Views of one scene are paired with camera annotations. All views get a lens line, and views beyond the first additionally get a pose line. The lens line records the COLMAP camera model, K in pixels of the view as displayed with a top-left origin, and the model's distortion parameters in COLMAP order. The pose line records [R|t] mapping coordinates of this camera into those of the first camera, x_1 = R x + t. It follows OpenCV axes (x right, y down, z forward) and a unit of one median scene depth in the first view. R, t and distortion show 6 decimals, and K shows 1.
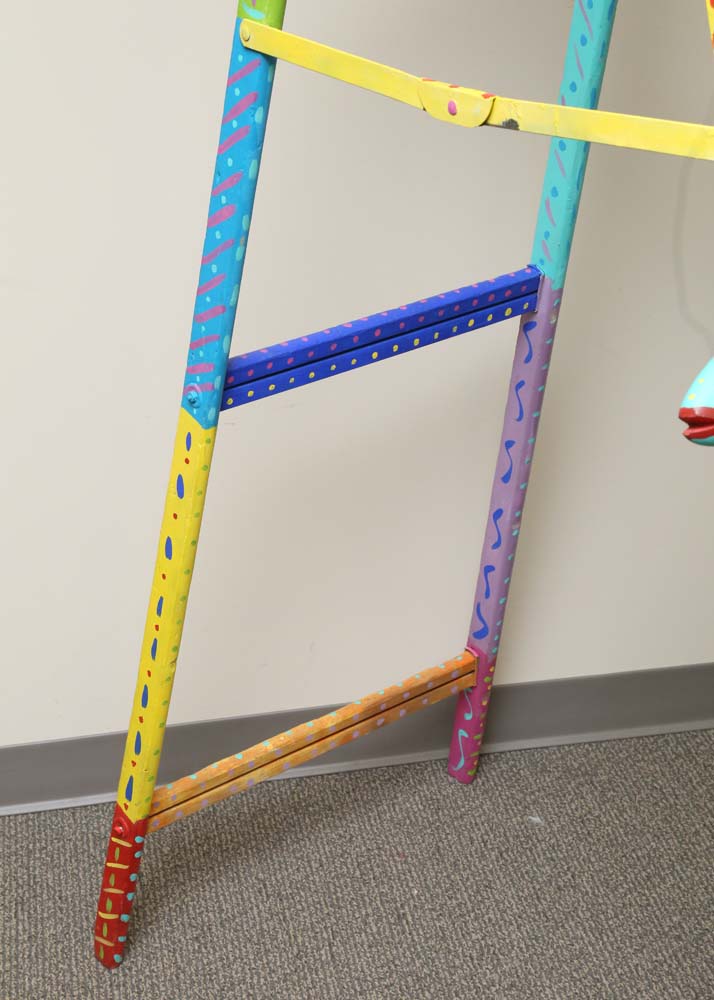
lens RADIAL K [[1821.0, 0, 358.1], [0, 1821.0, 467.2], [0, 0, 1]] dist [0.233243, 0.029733]
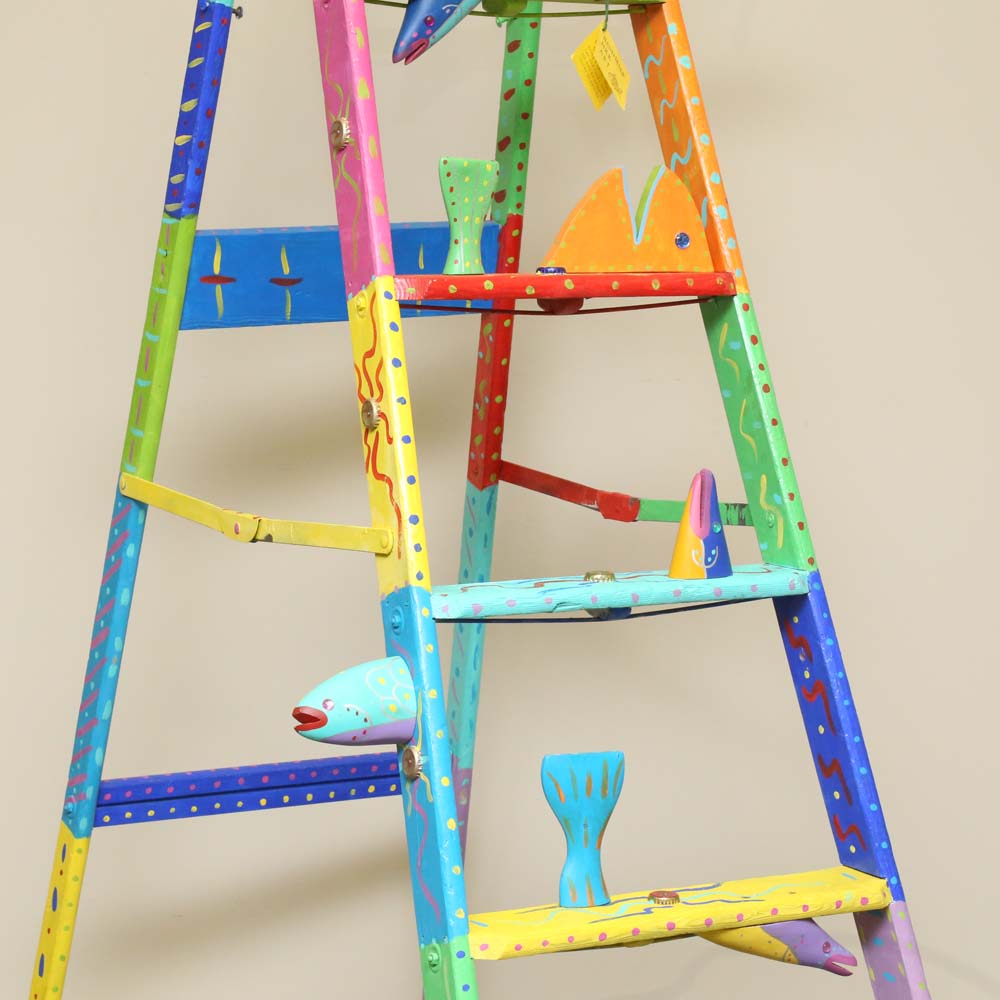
lens RADIAL K [[3073.1, 0, 492.8], [0, 3073.1, 506.3], [0, 0, 1]] dist [0.319295, 0.336959]
pose [[0.985965, 0.051041, -0.158955, 0.413747], [-0.099290, 0.944705, -0.312527, 0.321213], [0.134214, 0.323924, 0.936515, -0.714379]]
